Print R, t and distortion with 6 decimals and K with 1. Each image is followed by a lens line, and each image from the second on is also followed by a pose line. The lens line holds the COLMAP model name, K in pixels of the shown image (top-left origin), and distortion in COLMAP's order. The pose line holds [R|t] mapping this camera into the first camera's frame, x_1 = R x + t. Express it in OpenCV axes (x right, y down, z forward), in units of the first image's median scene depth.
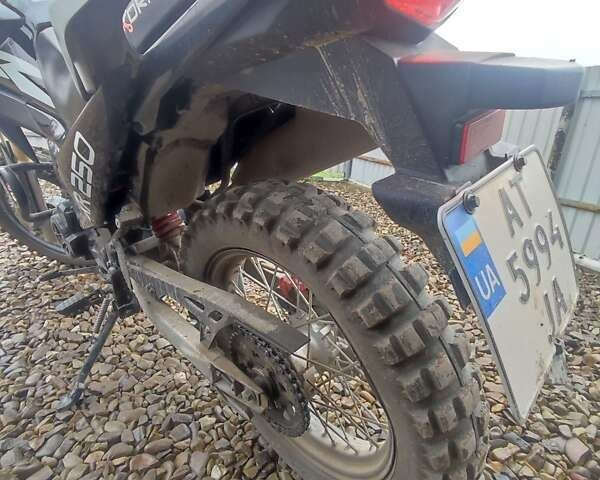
lens RADIAL K [[365.0, 0, 300.0], [0, 365.0, 240.0], [0, 0, 1]] dist [0.005592, 0.002757]
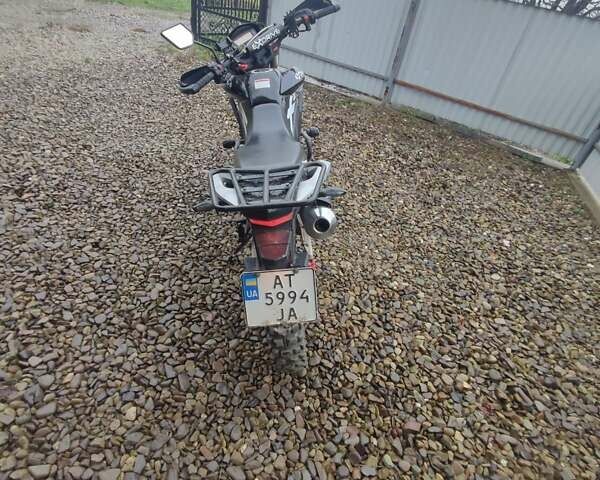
lens RADIAL K [[365.0, 0, 300.0], [0, 365.0, 240.0], [0, 0, 1]] dist [0.005592, 0.002757]
pose [[0.747031, 0.447681, -0.491454, 0.819607], [-0.310965, 0.888714, 0.336880, -0.608369], [0.587576, -0.098835, 0.803110, -0.585591]]
